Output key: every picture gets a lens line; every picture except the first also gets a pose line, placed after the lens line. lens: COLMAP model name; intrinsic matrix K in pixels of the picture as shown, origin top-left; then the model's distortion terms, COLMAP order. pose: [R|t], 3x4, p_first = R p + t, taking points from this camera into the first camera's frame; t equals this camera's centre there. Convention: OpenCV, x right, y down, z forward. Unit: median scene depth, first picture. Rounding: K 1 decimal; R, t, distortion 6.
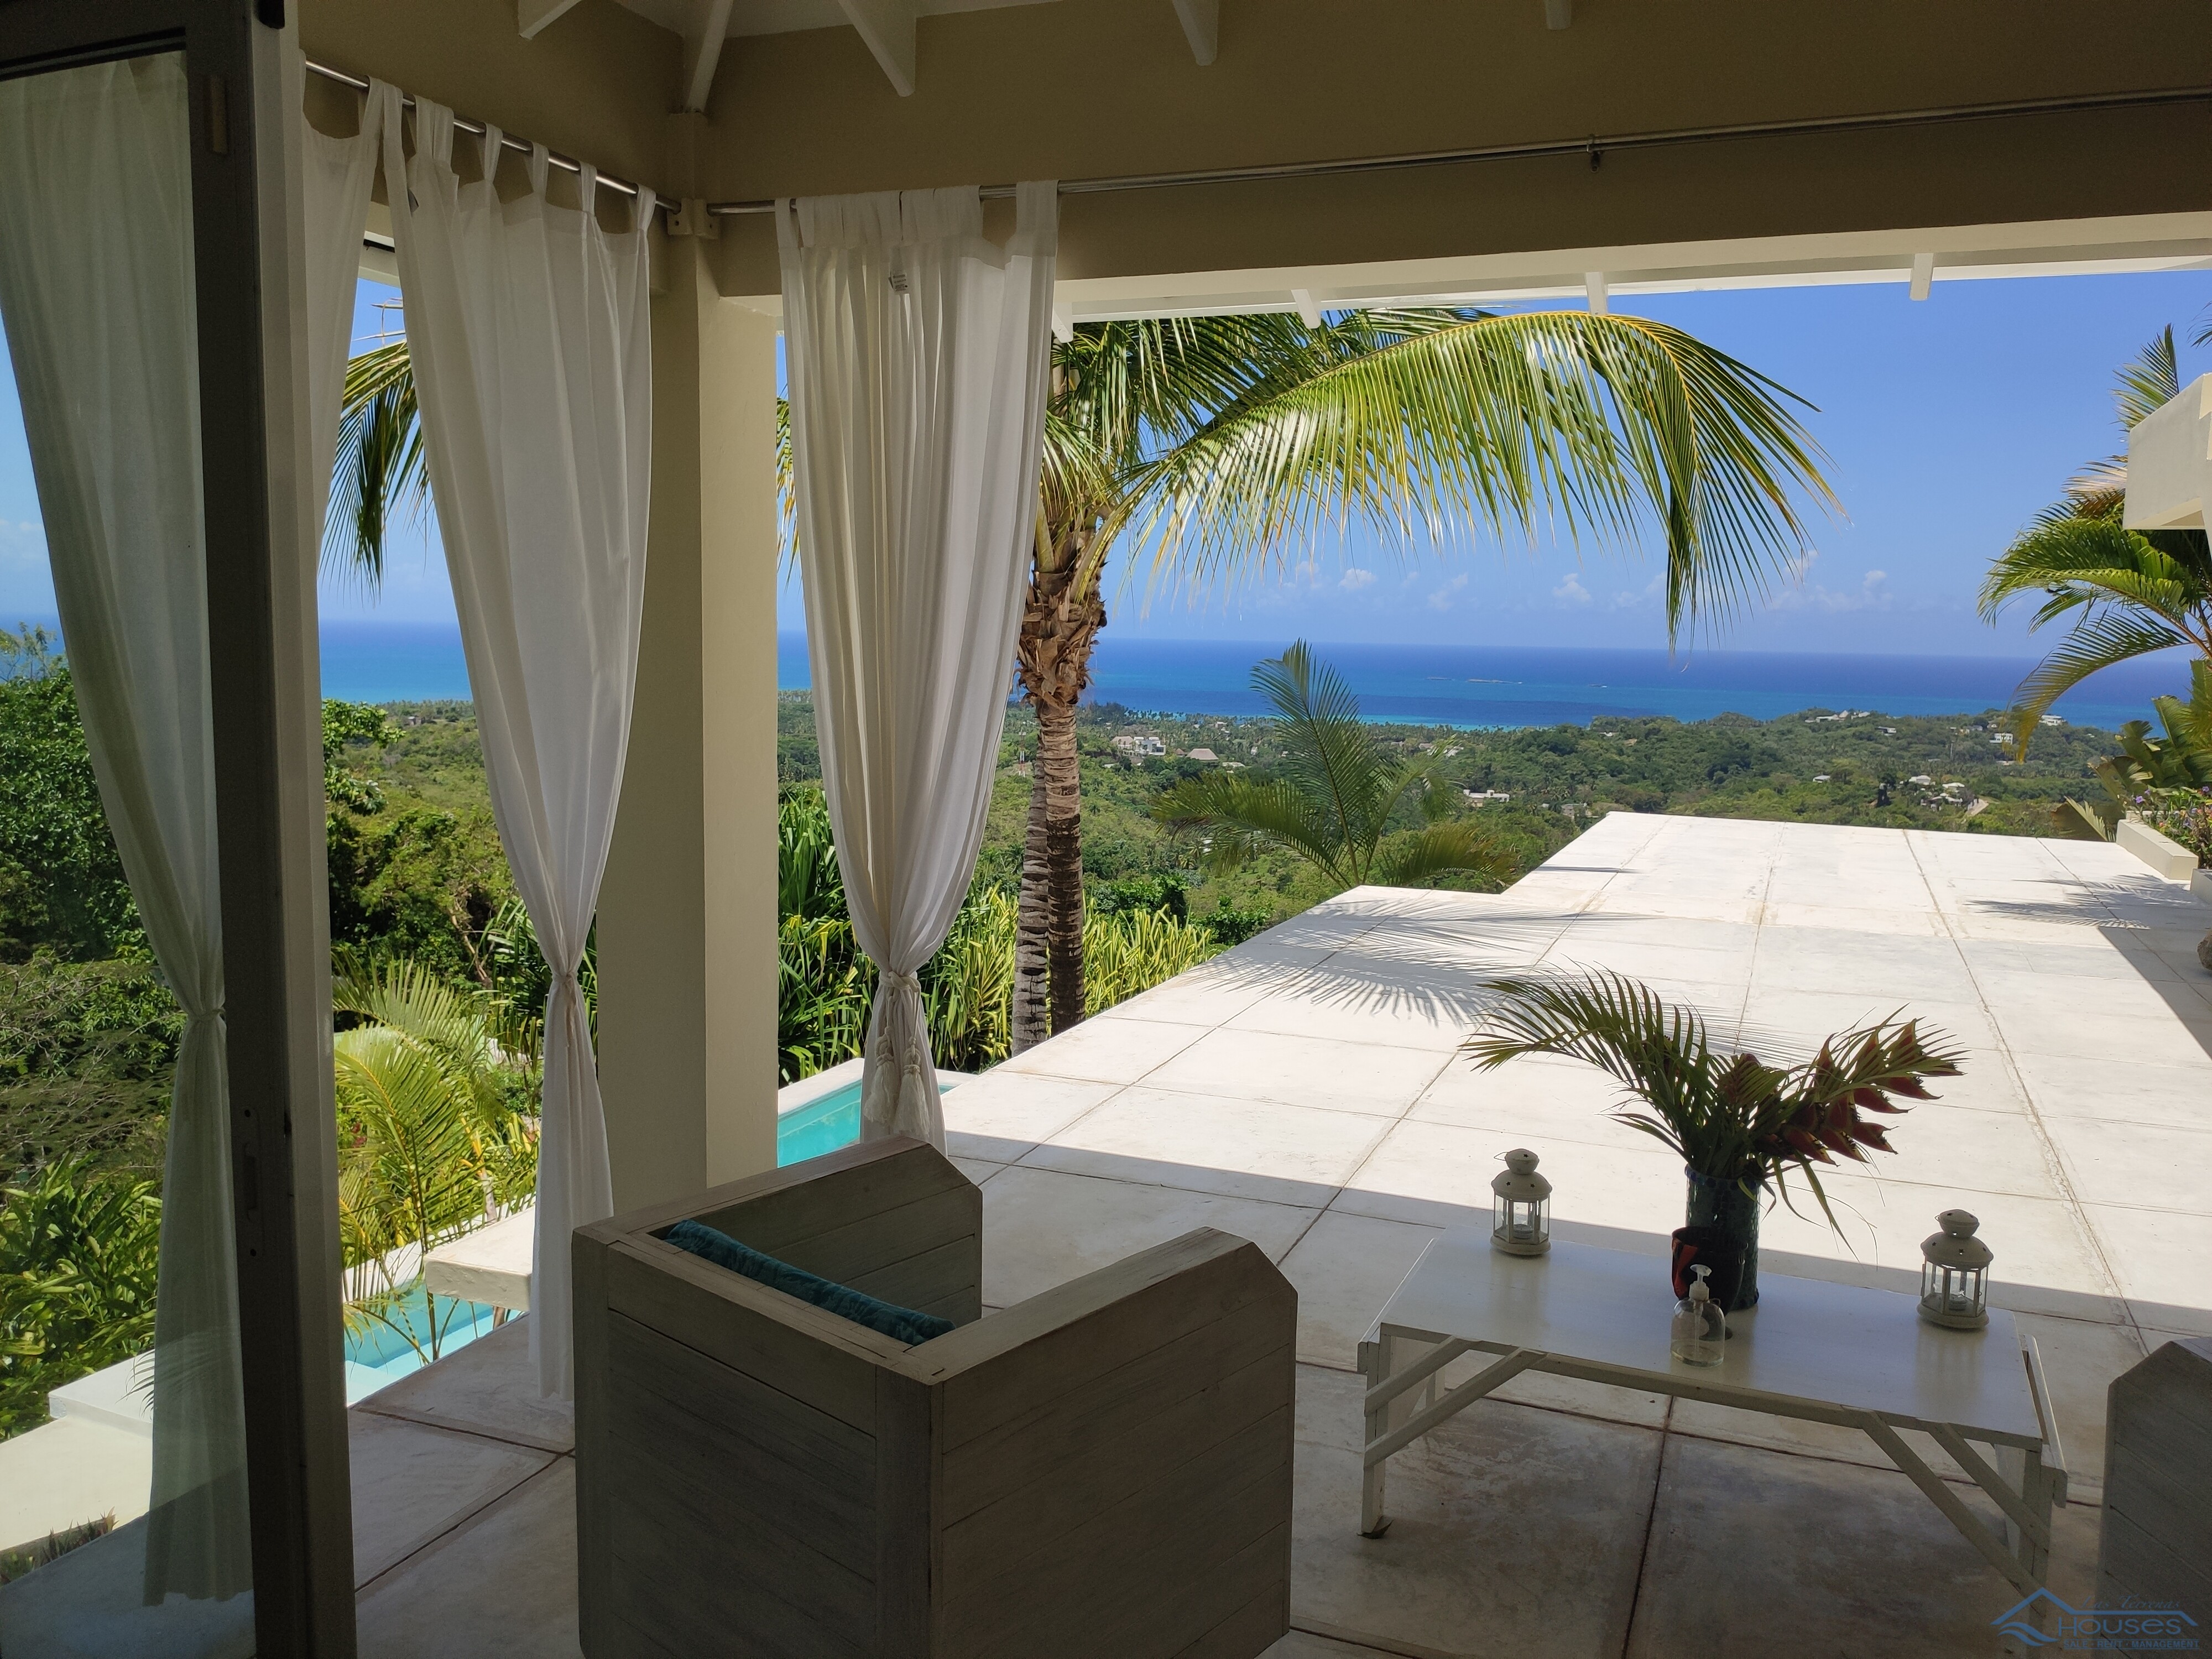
lens RADIAL K [[1693.7, 0, 1102.9], [0, 1693.7, 830.6], [0, 0, 1]] dist [0.074266, -0.106924]
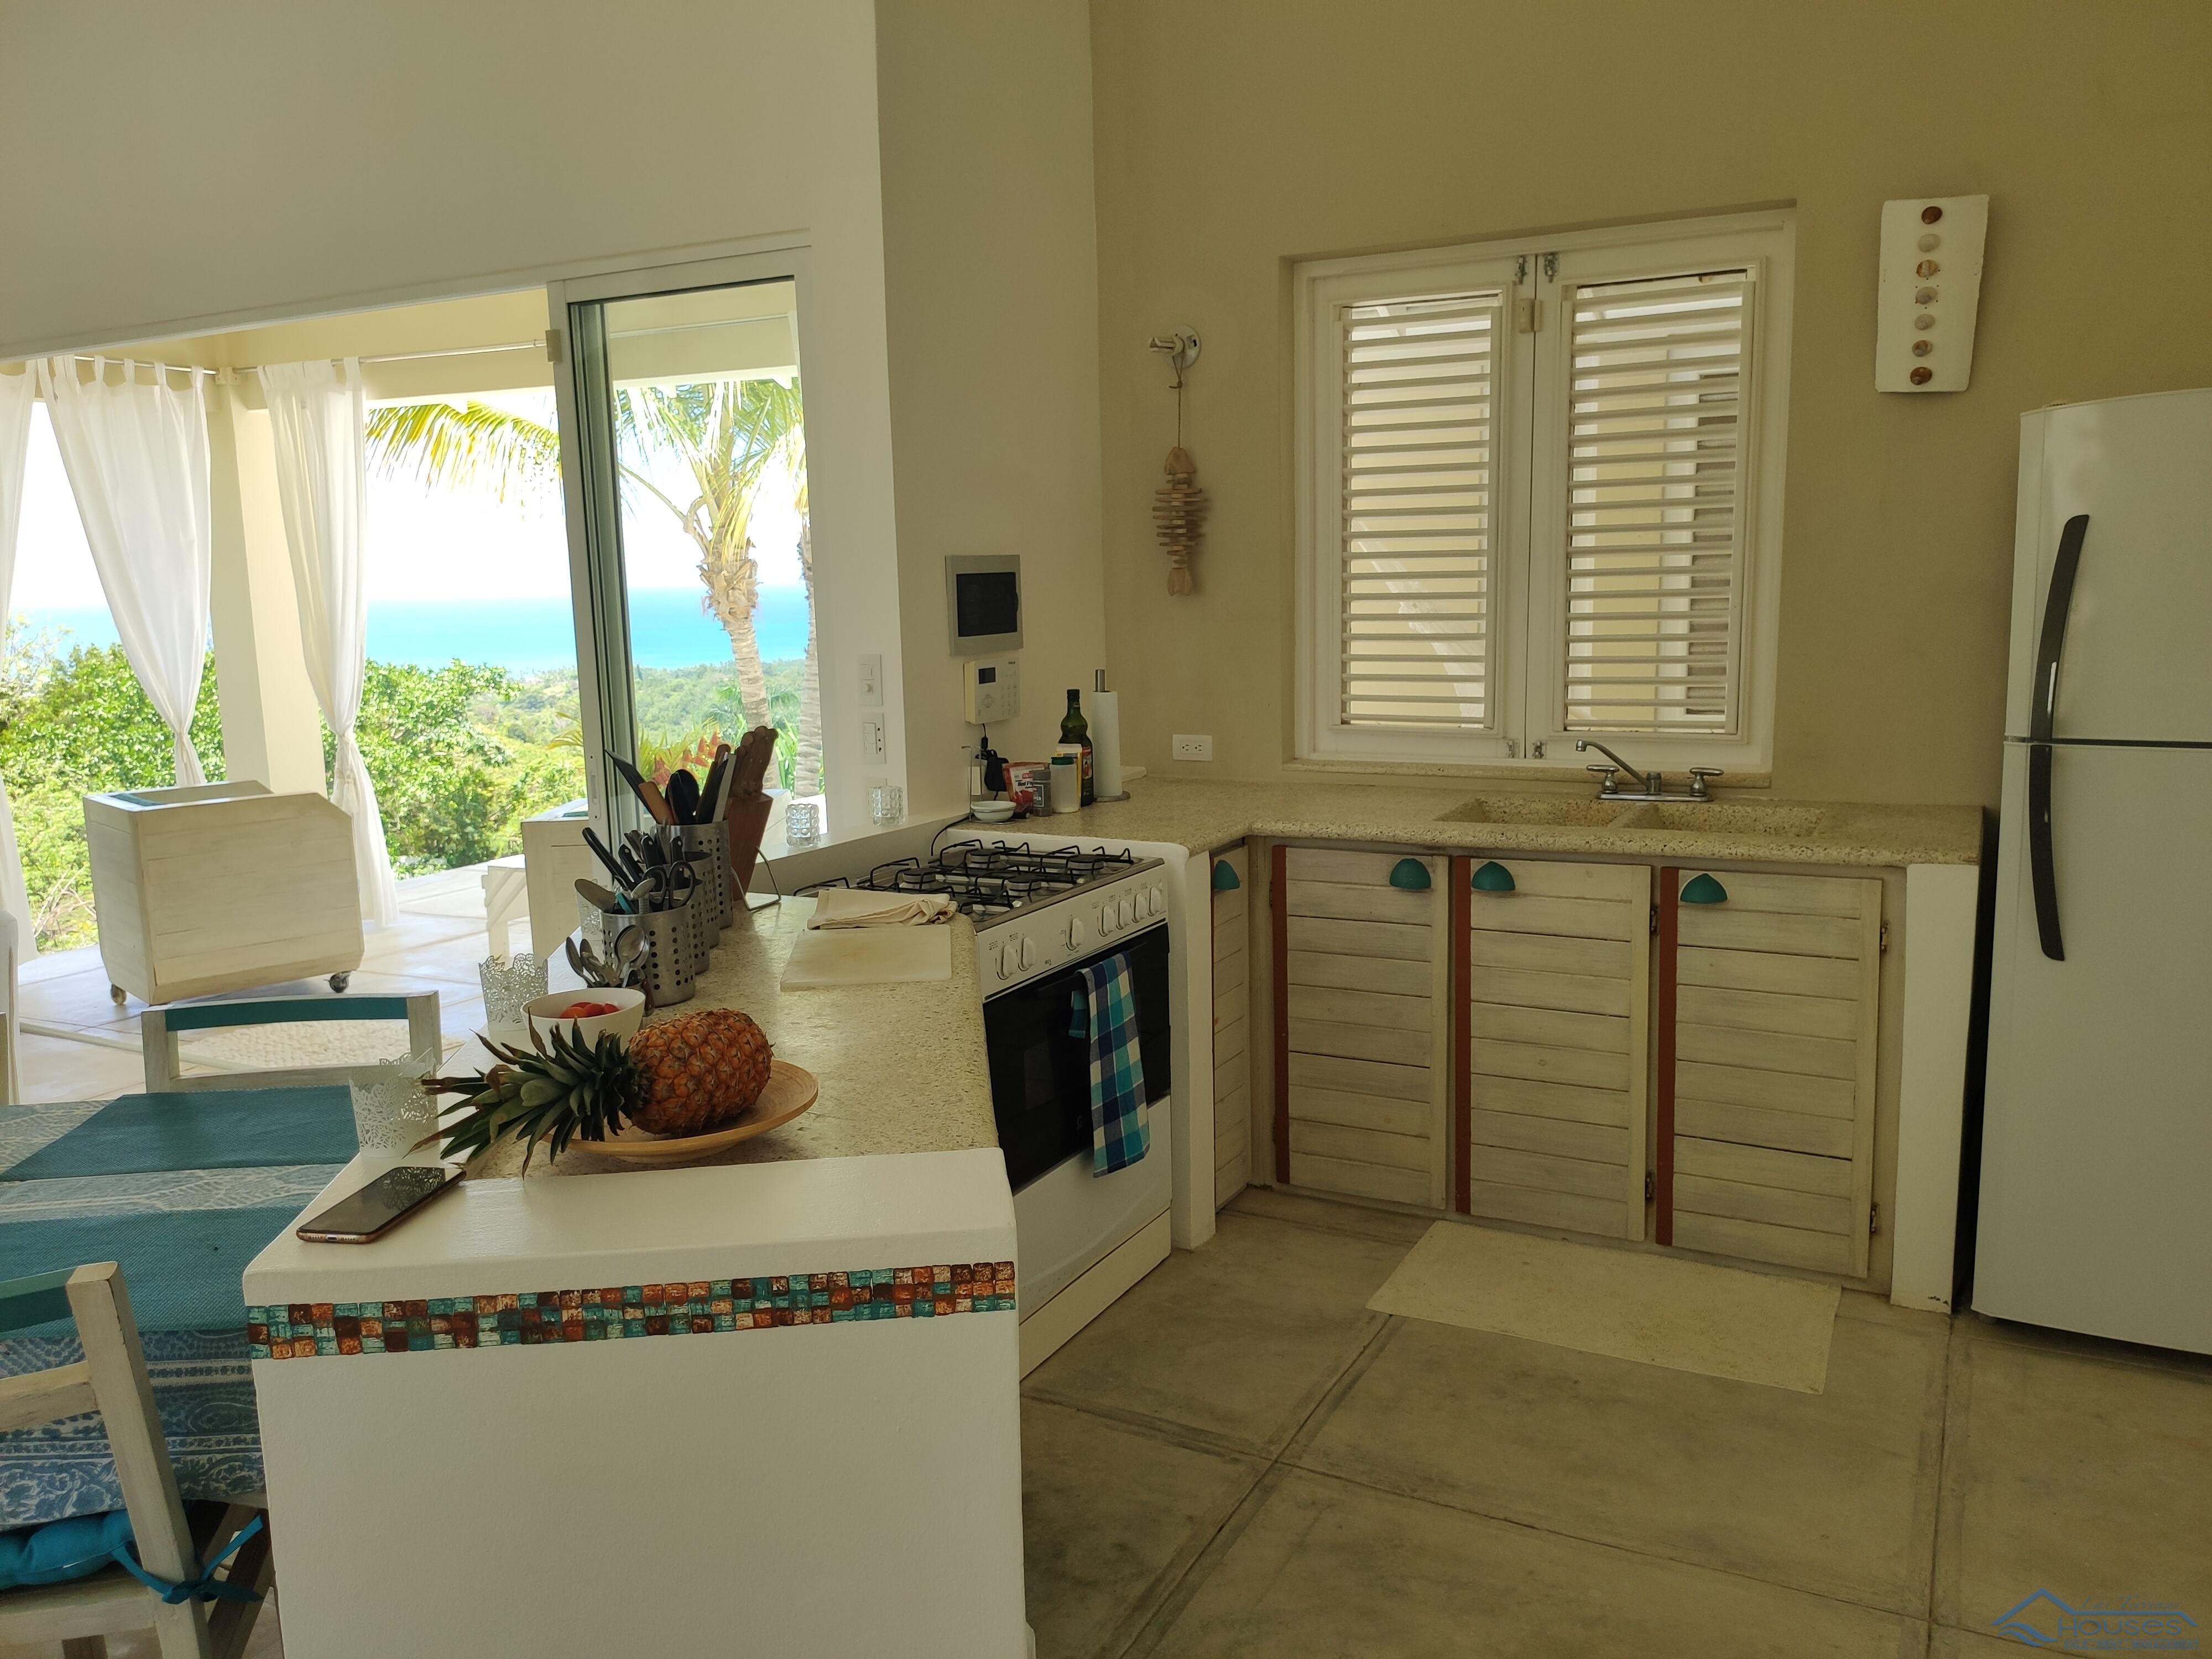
lens RADIAL K [[1693.7, 0, 1104.9], [0, 1693.7, 834.4], [0, 0, 1]] dist [0.074266, -0.106924]
pose [[0.994395, -0.027193, -0.102169, 1.076254], [0.030295, 0.999122, 0.028927, 0.192832], [0.101293, -0.031860, 0.994346, -1.067078]]
